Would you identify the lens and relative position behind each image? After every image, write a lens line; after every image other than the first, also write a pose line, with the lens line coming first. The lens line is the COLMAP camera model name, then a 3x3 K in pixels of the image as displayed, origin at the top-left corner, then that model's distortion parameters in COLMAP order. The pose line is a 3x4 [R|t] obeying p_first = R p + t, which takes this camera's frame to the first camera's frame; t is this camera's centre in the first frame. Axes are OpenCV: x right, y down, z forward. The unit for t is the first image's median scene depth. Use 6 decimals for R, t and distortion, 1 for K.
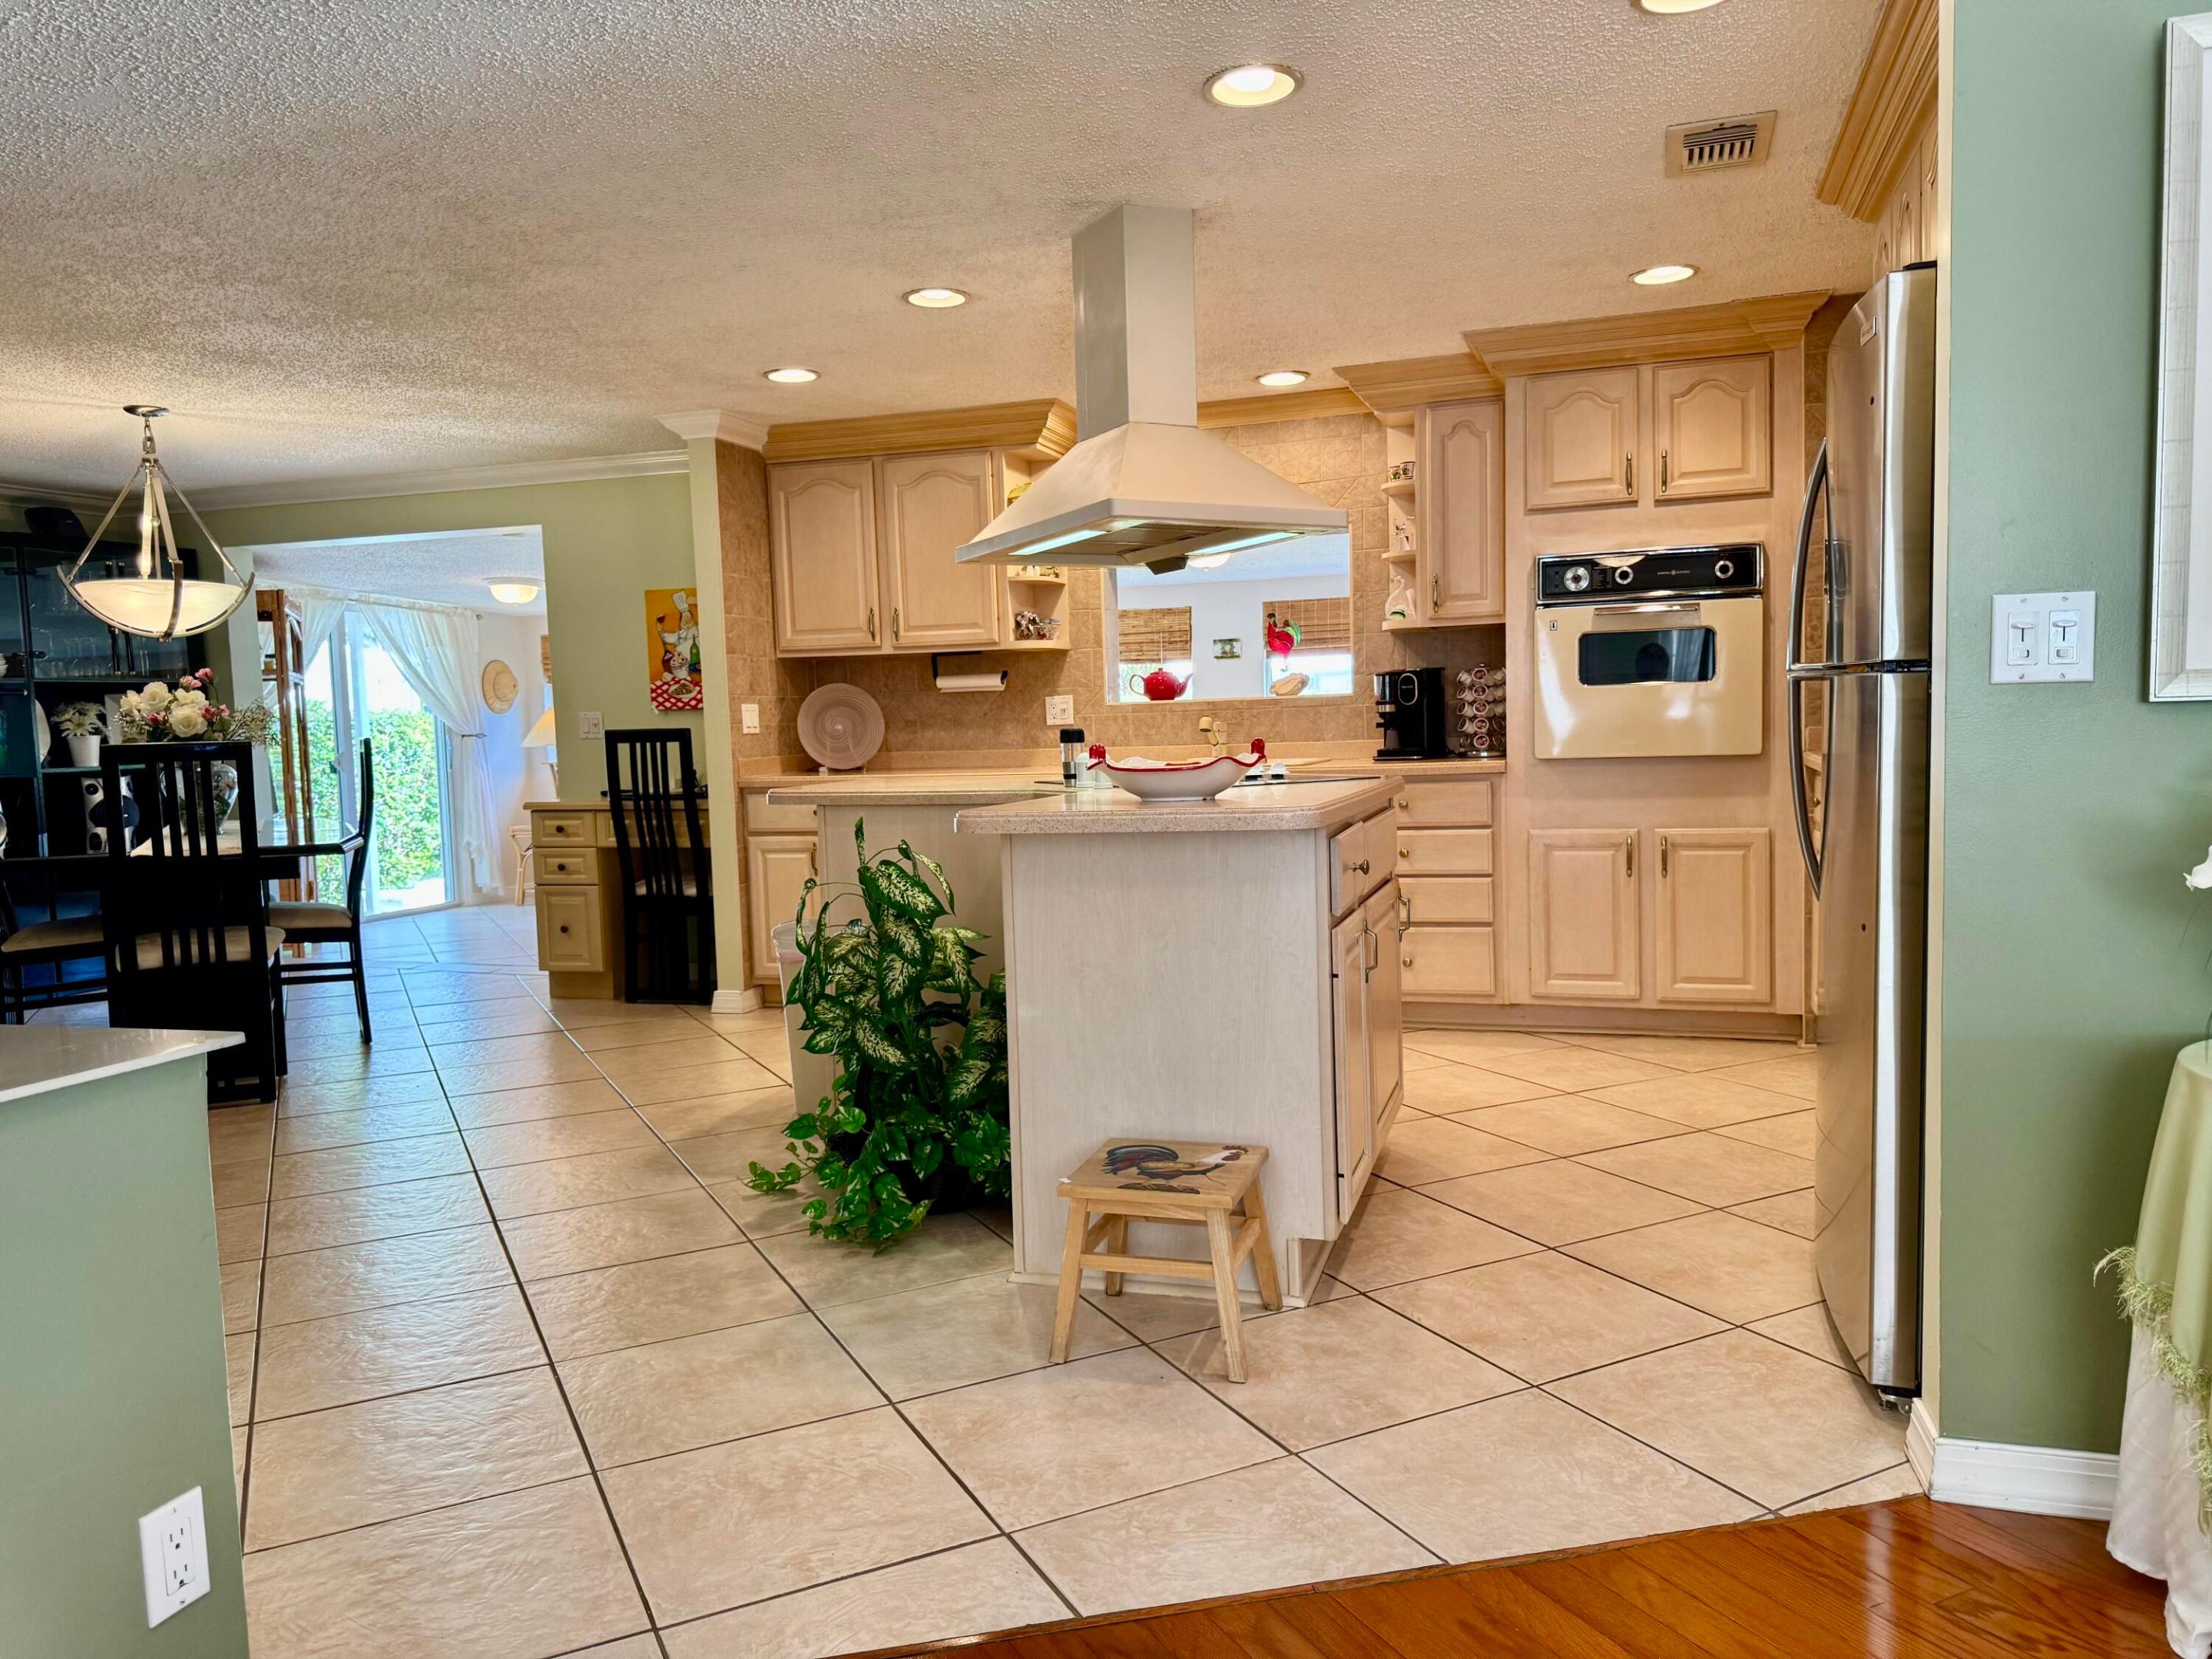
lens RADIAL K [[1549.2, 0, 1106.2], [0, 1549.2, 835.4], [0, 0, 1]] dist [0.008350, 0.000364]
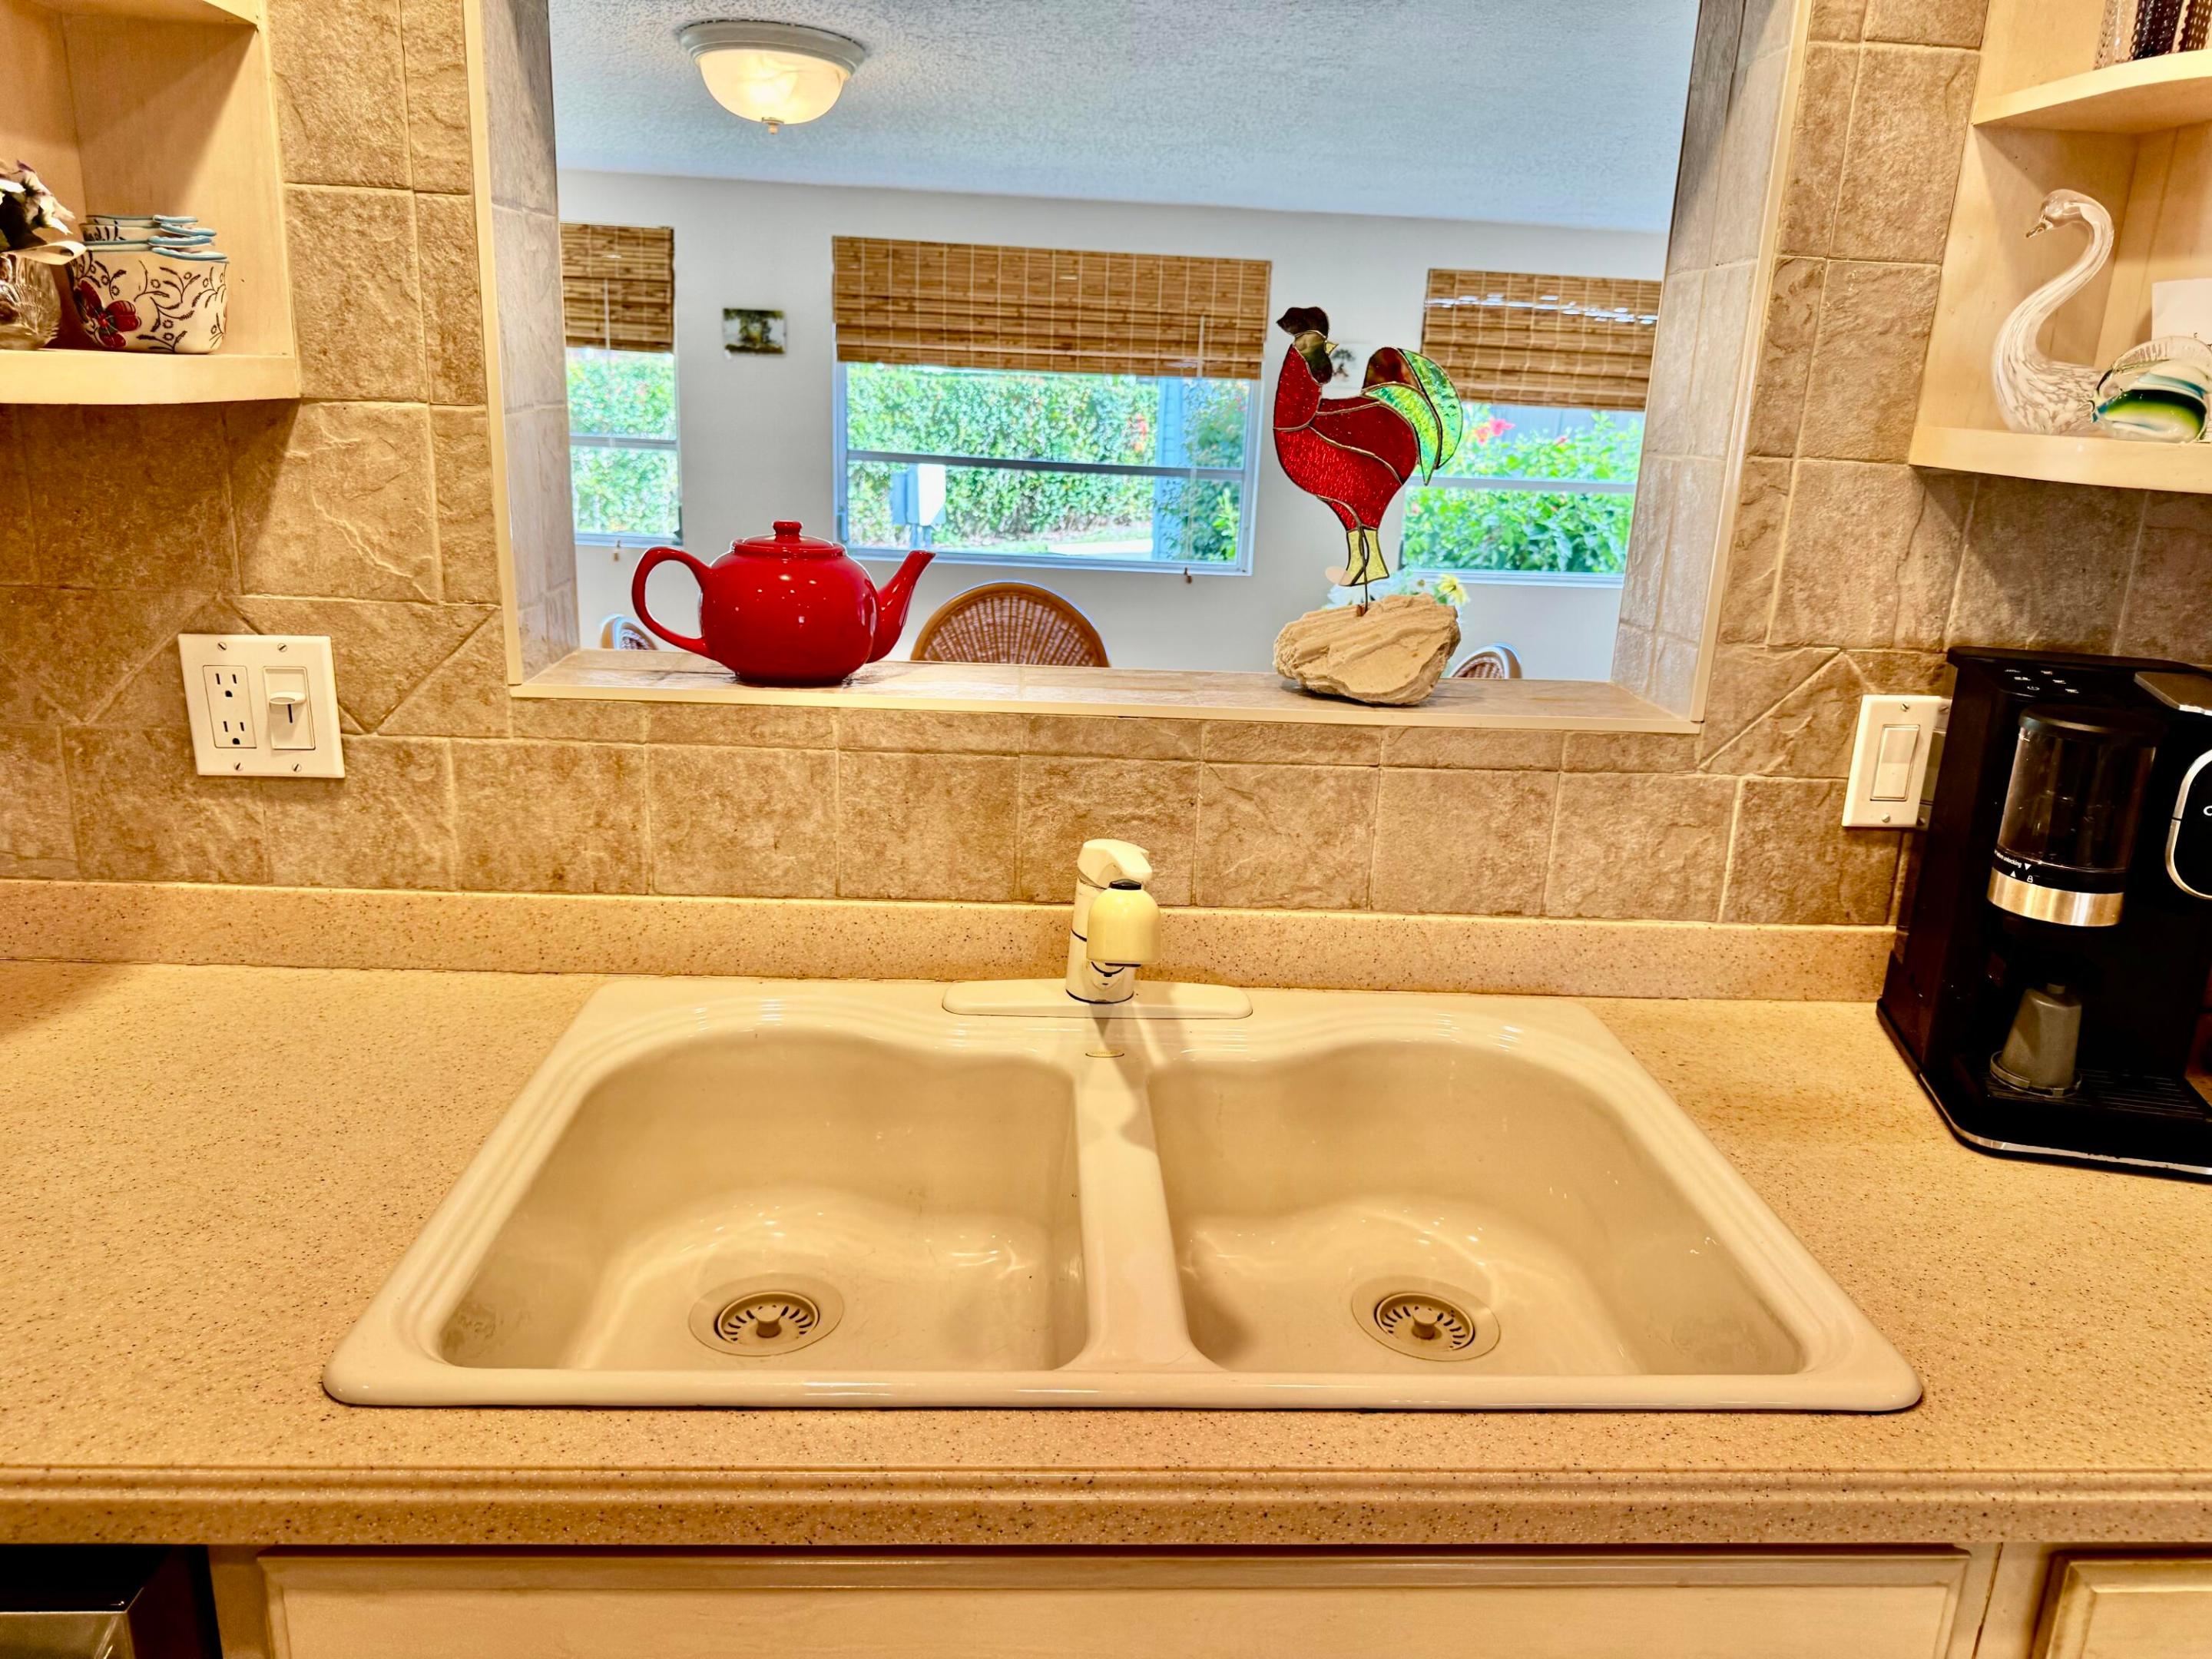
lens RADIAL K [[1549.2, 0, 1114.2], [0, 1549.2, 827.1], [0, 0, 1]] dist [0.008350, 0.000364]
pose [[0.926964, -0.028538, 0.374063, -0.003842], [-0.049169, 0.979259, 0.196555, -0.110403], [-0.371914, -0.200592, 0.906335, 0.776691]]
